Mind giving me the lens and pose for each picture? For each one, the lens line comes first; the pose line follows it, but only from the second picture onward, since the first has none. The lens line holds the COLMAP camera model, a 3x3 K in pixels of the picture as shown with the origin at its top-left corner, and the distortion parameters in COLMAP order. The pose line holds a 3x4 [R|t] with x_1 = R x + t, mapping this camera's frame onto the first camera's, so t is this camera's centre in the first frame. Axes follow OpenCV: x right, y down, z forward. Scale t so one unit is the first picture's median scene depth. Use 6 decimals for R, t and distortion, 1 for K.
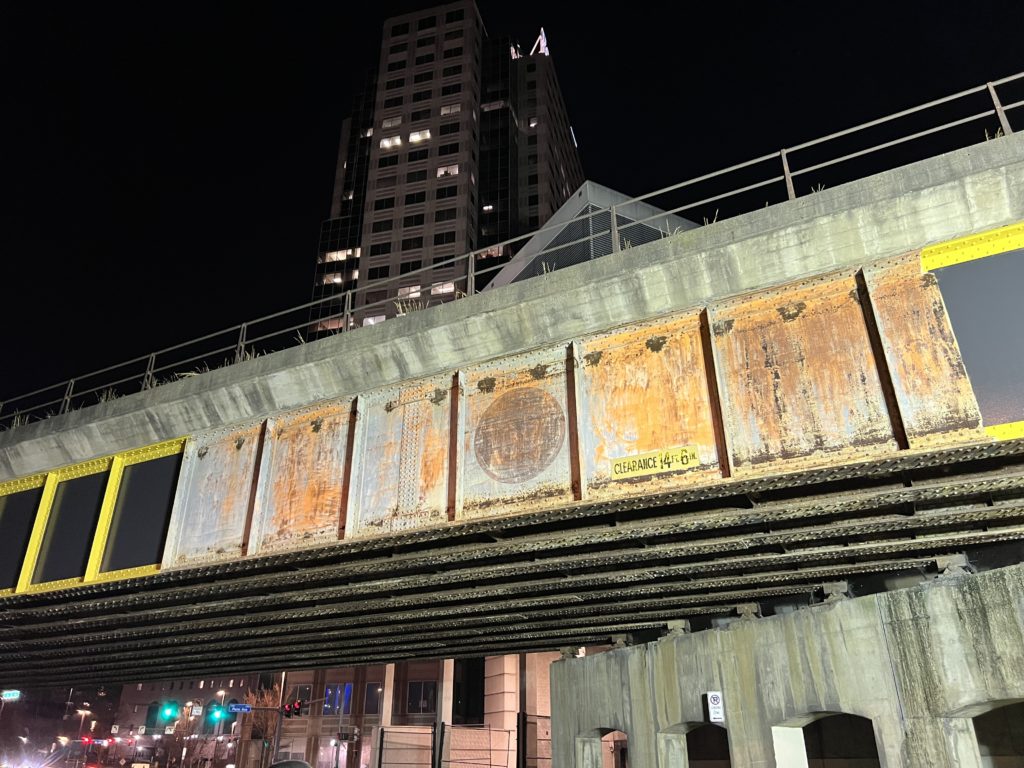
lens RADIAL K [[766.7, 0, 510.6], [0, 766.7, 382.4], [0, 0, 1]] dist [0.059486, -0.061680]
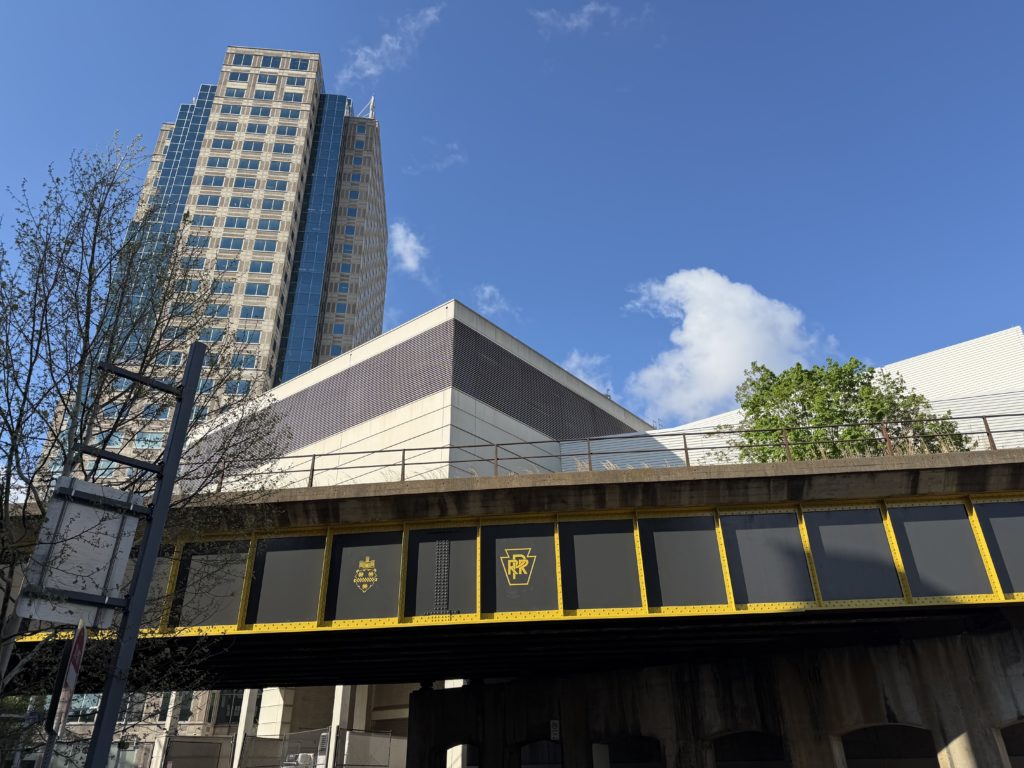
lens RADIAL K [[717.0, 0, 515.9], [0, 717.0, 379.3], [0, 0, 1]] dist [0.083933, -0.108206]
pose [[0.924715, 0.168278, 0.341445, -0.625439], [-0.156389, 0.985731, -0.062271, -0.245791], [-0.347052, 0.004185, 0.937837, -0.486064]]
